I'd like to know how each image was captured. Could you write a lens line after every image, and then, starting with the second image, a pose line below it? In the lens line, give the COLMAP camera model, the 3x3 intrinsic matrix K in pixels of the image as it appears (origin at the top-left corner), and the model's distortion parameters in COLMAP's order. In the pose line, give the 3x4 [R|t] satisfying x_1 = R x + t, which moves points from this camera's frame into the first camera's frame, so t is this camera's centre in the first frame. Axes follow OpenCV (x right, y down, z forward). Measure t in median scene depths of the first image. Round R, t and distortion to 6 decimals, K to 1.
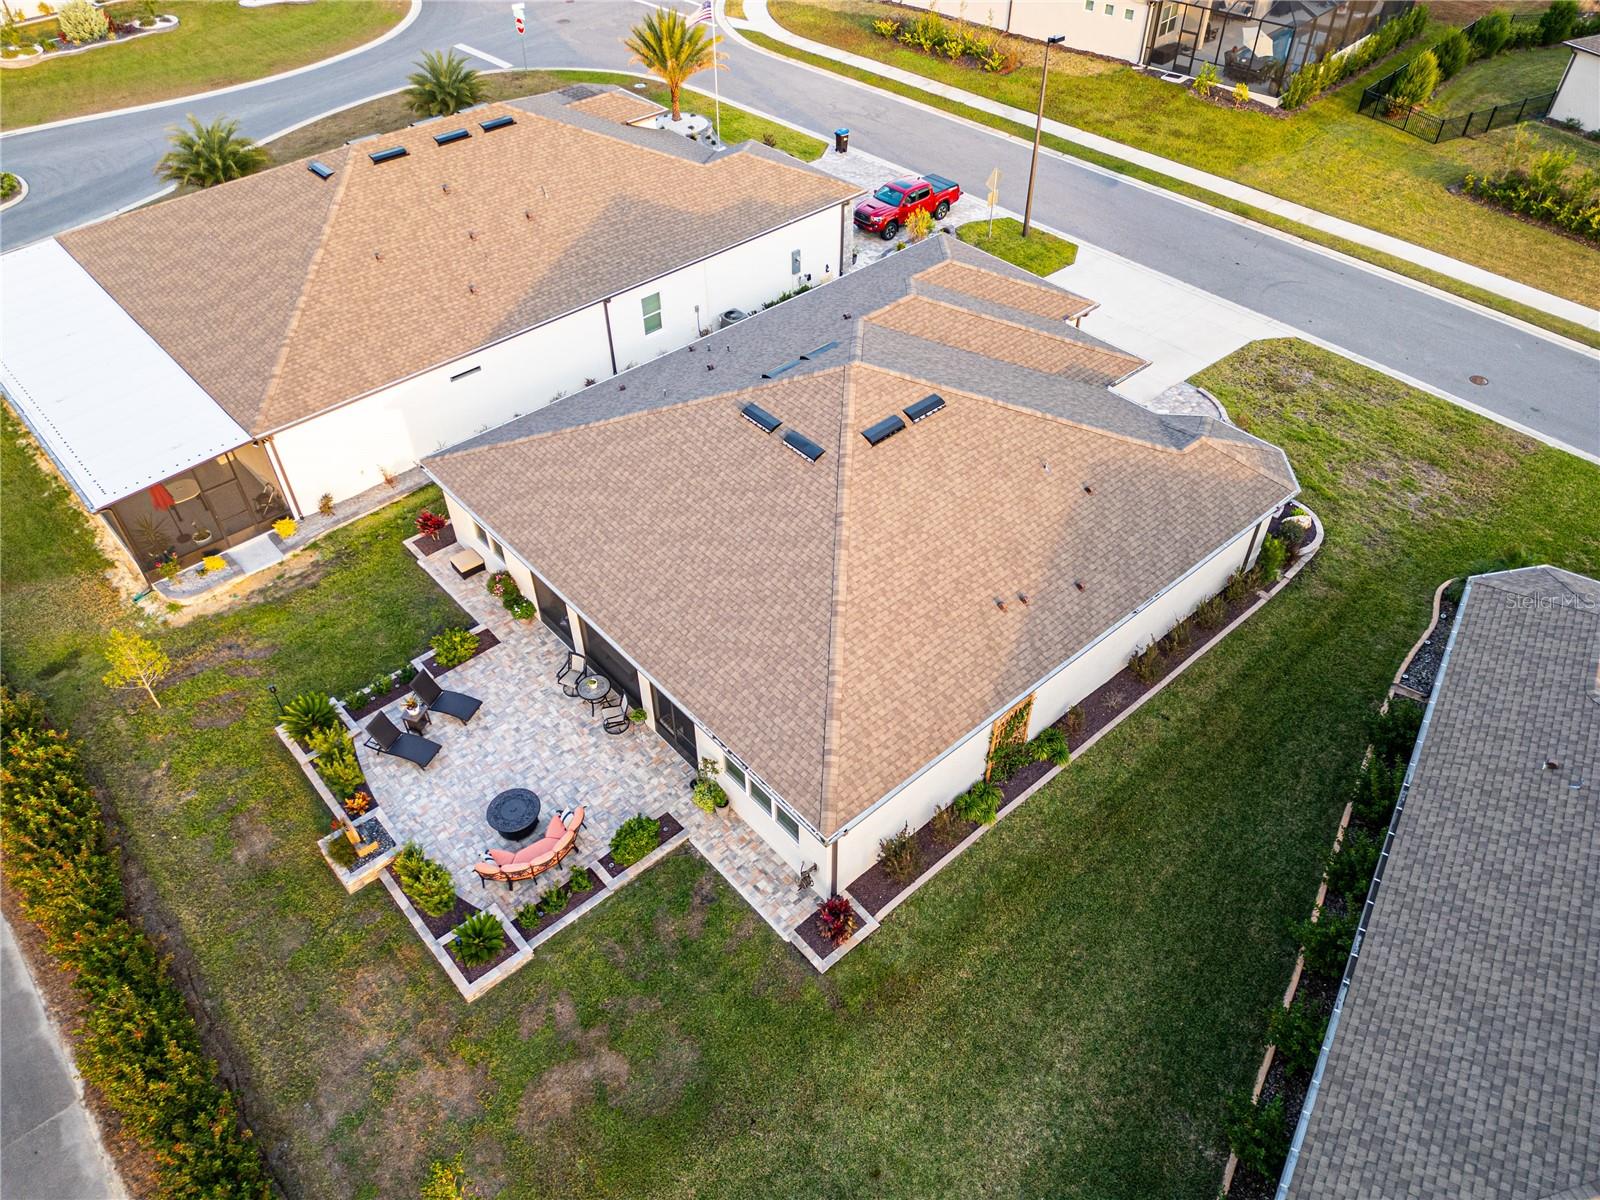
lens RADIAL K [[1116.5, 0, 798.7], [0, 1116.5, 608.4], [0, 0, 1]] dist [0.052911, -0.035541]
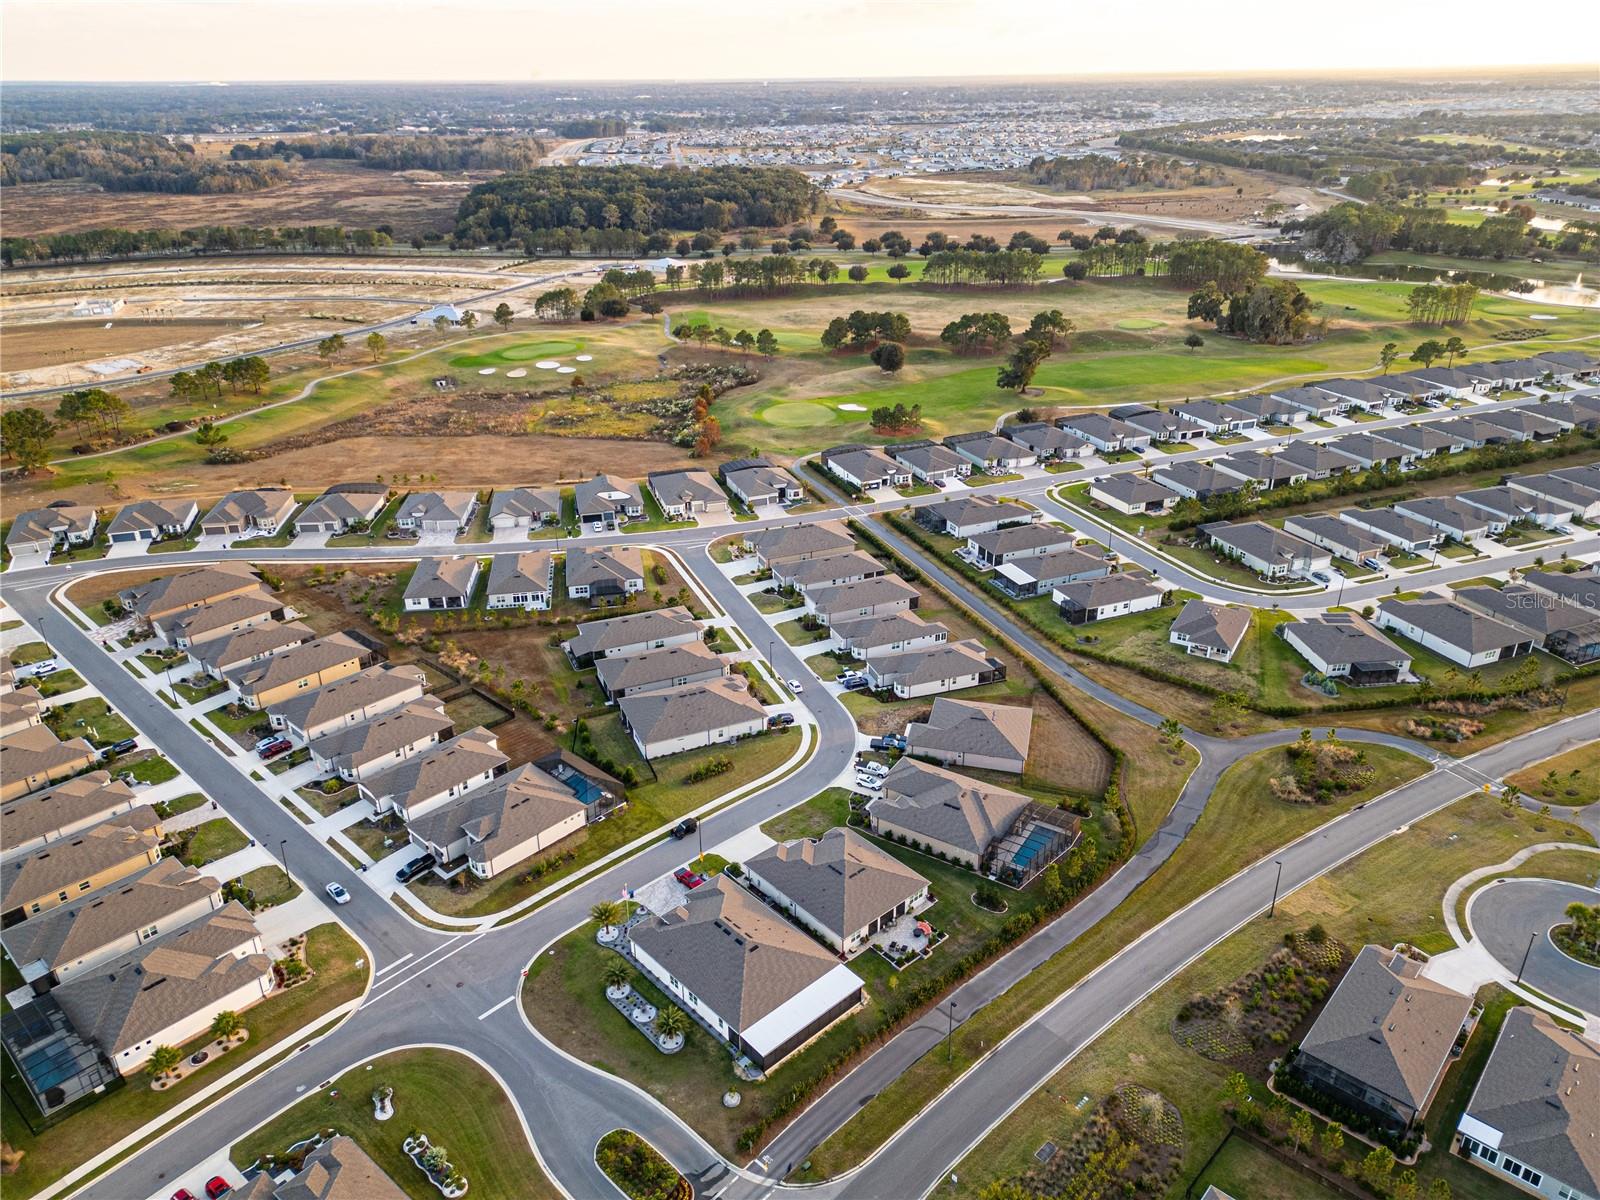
lens RADIAL K [[1116.5, 0, 797.9], [0, 1116.5, 602.5], [0, 0, 1]] dist [0.052911, -0.035541]
pose [[-0.005211, -0.421547, 0.906792, -4.211544], [0.693980, 0.651361, 0.306791, -2.764165], [-0.719975, 0.630894, 0.289151, -1.171101]]
